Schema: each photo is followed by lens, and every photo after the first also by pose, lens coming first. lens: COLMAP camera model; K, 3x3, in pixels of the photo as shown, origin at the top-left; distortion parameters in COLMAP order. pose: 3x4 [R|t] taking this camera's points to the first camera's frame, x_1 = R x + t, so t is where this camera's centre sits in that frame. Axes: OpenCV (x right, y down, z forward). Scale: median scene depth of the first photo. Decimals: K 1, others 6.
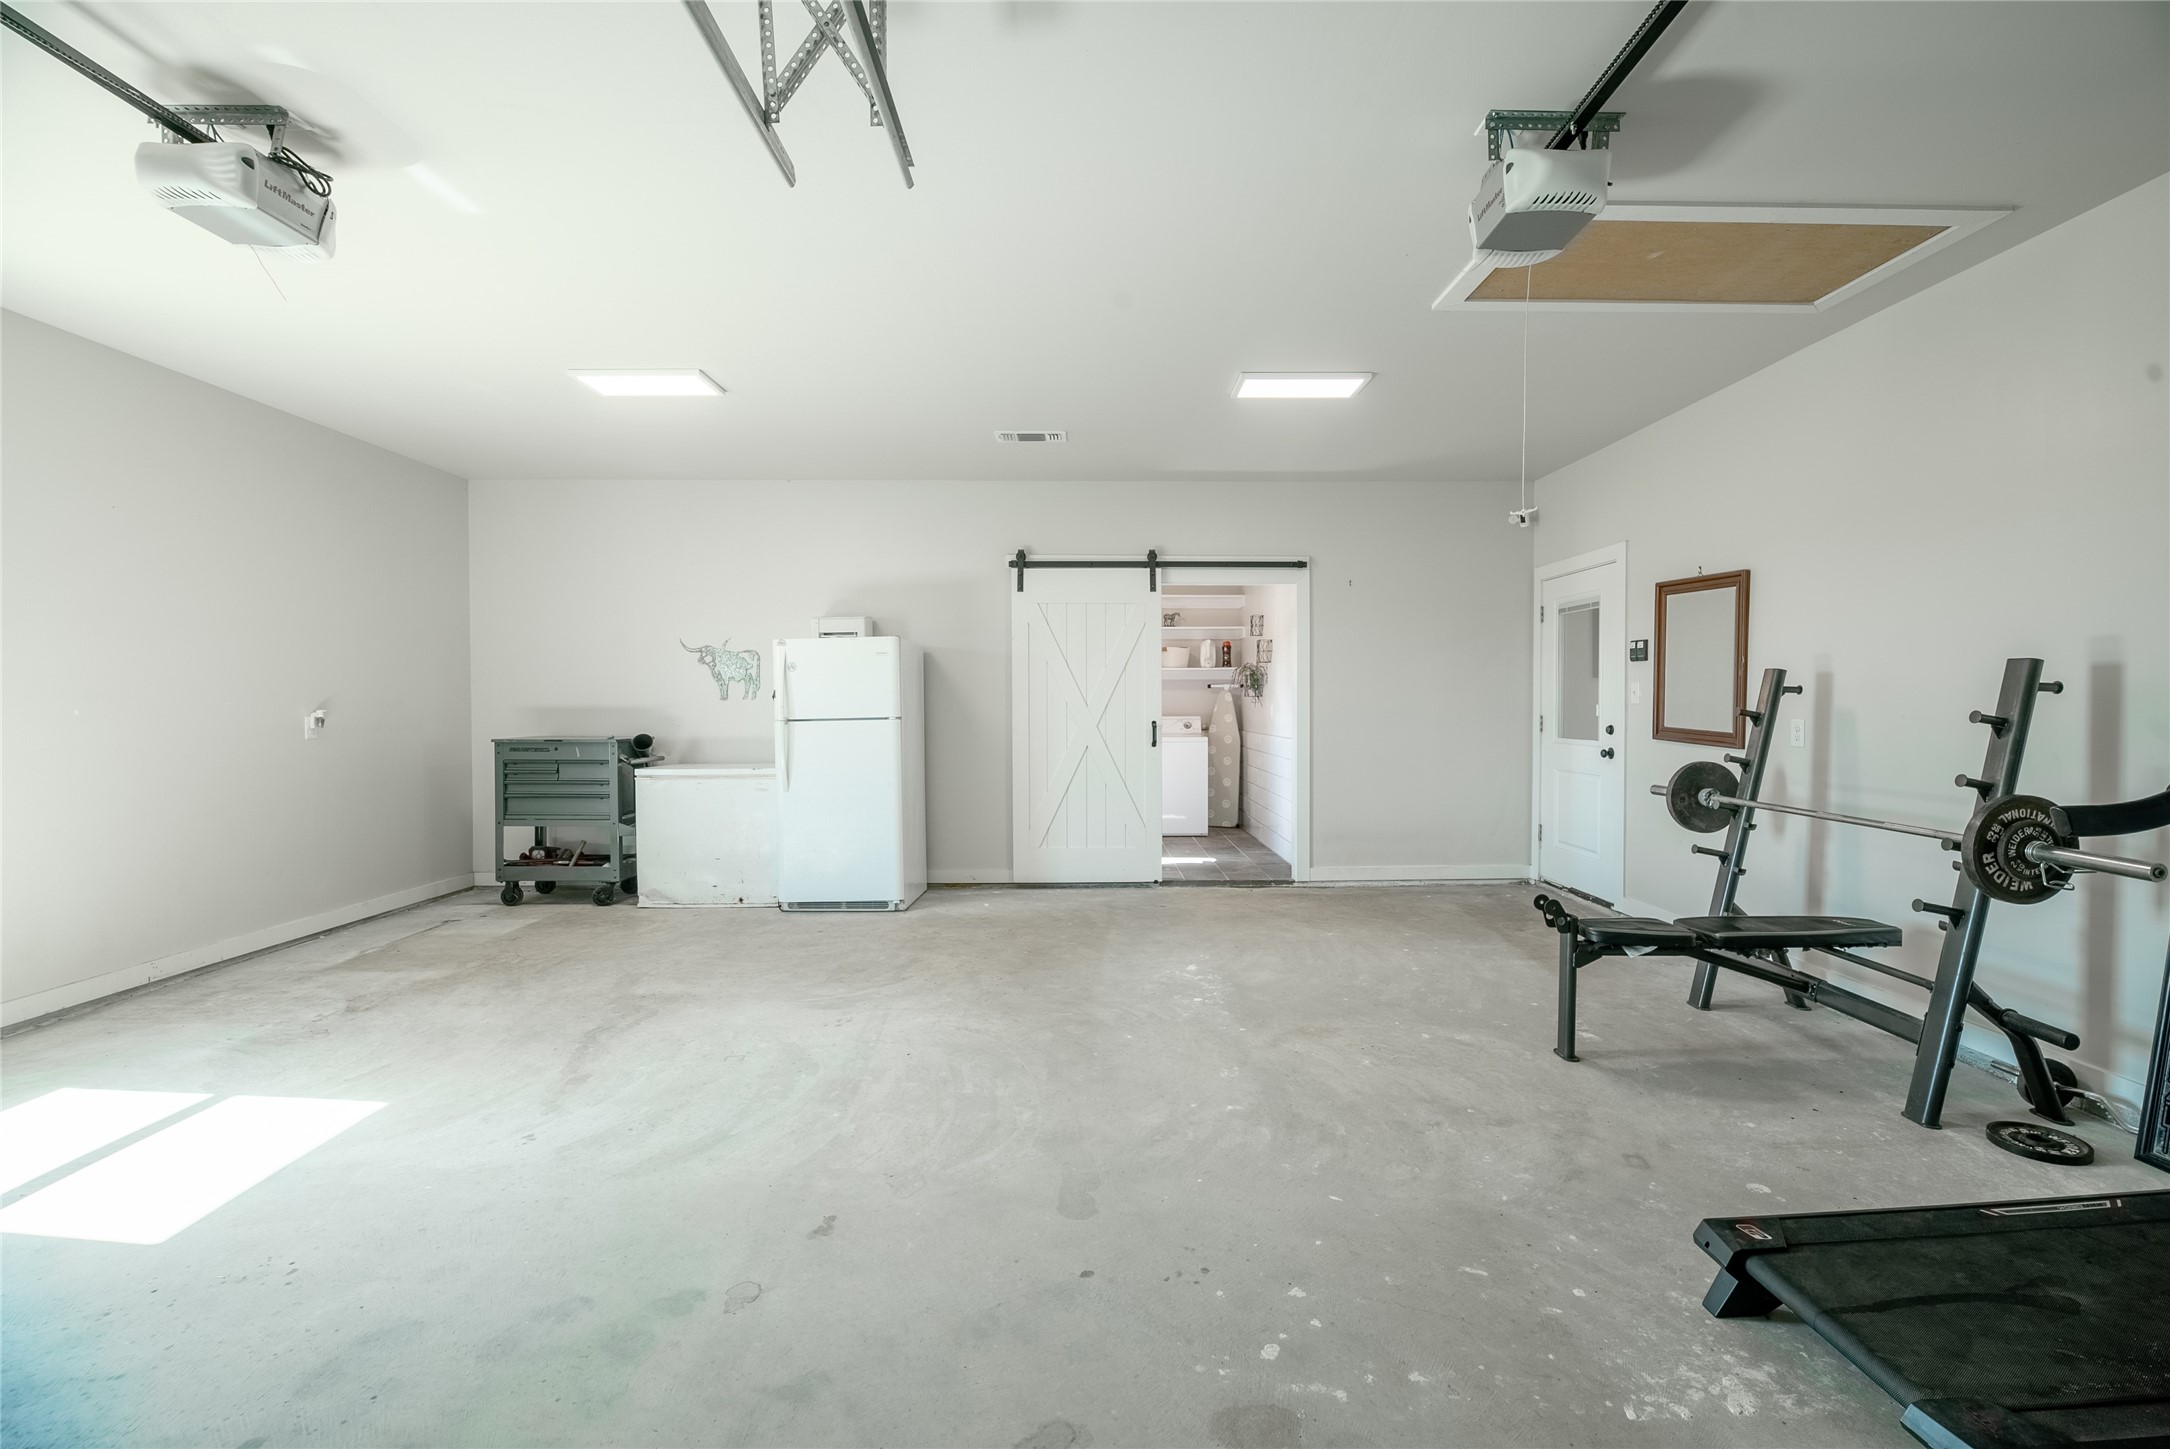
lens RADIAL K [[966.9, 0, 1089.5], [0, 966.9, 730.0], [0, 0, 1]] dist [-0.002084, -0.006427]
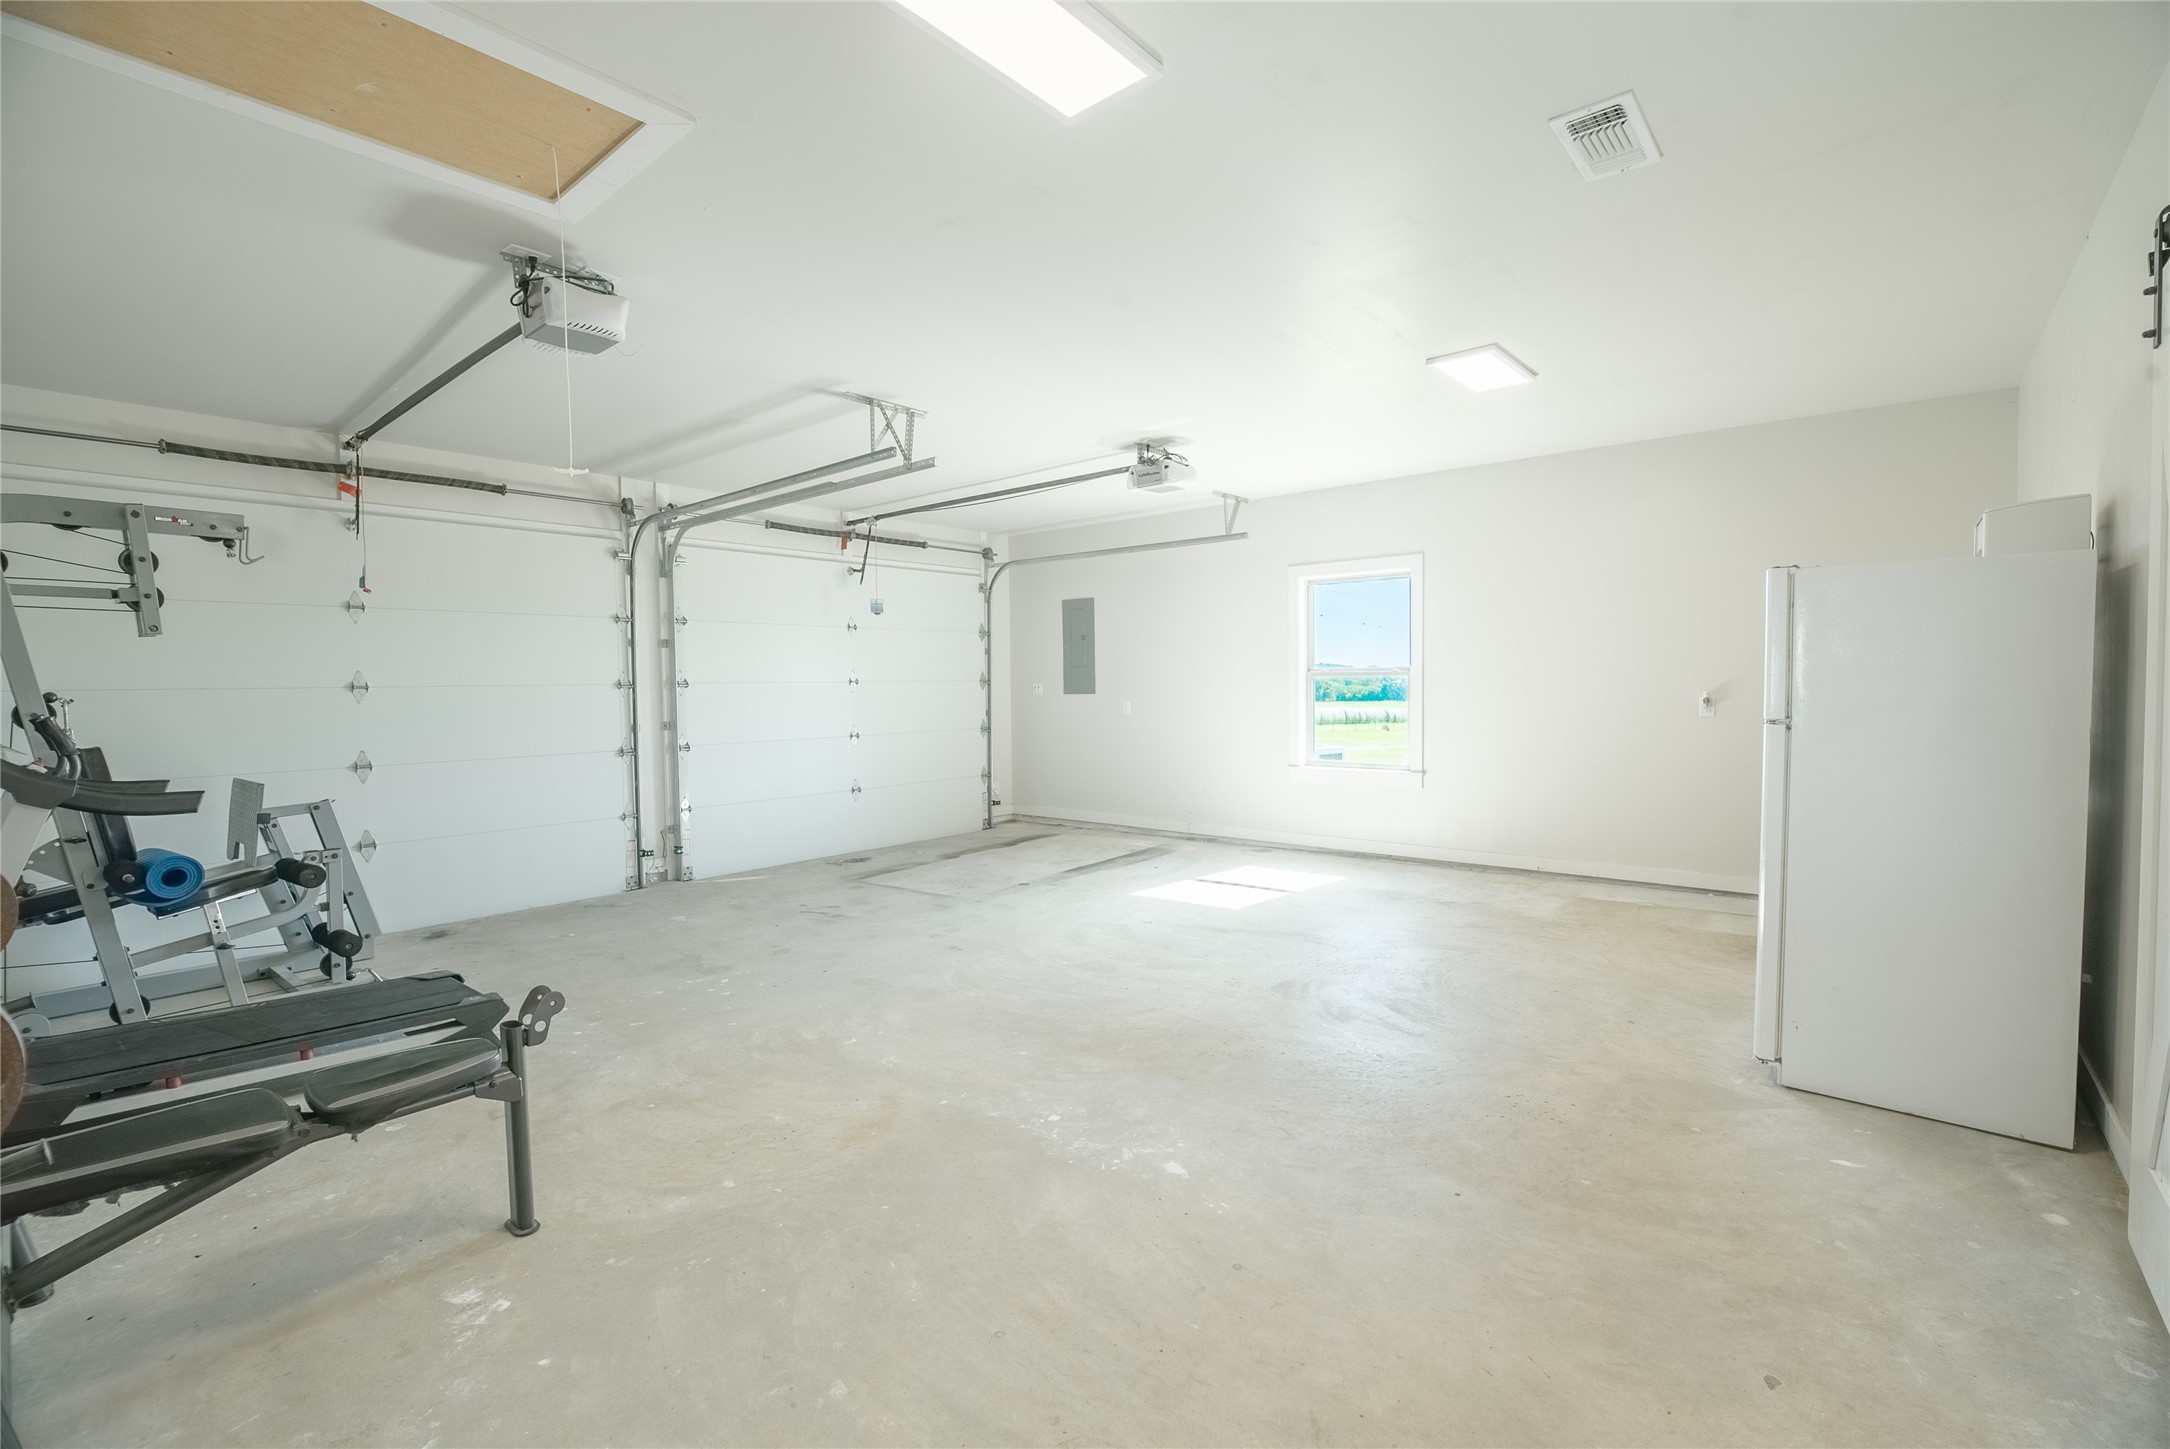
lens RADIAL K [[966.9, 0, 1089.5], [0, 966.9, 730.0], [0, 0, 1]] dist [-0.002084, -0.006427]
pose [[-0.661329, 0.047630, -0.748582, 0.804548], [-0.006536, 0.997578, 0.069247, -0.073238], [0.750067, 0.050688, -0.659416, 1.931579]]
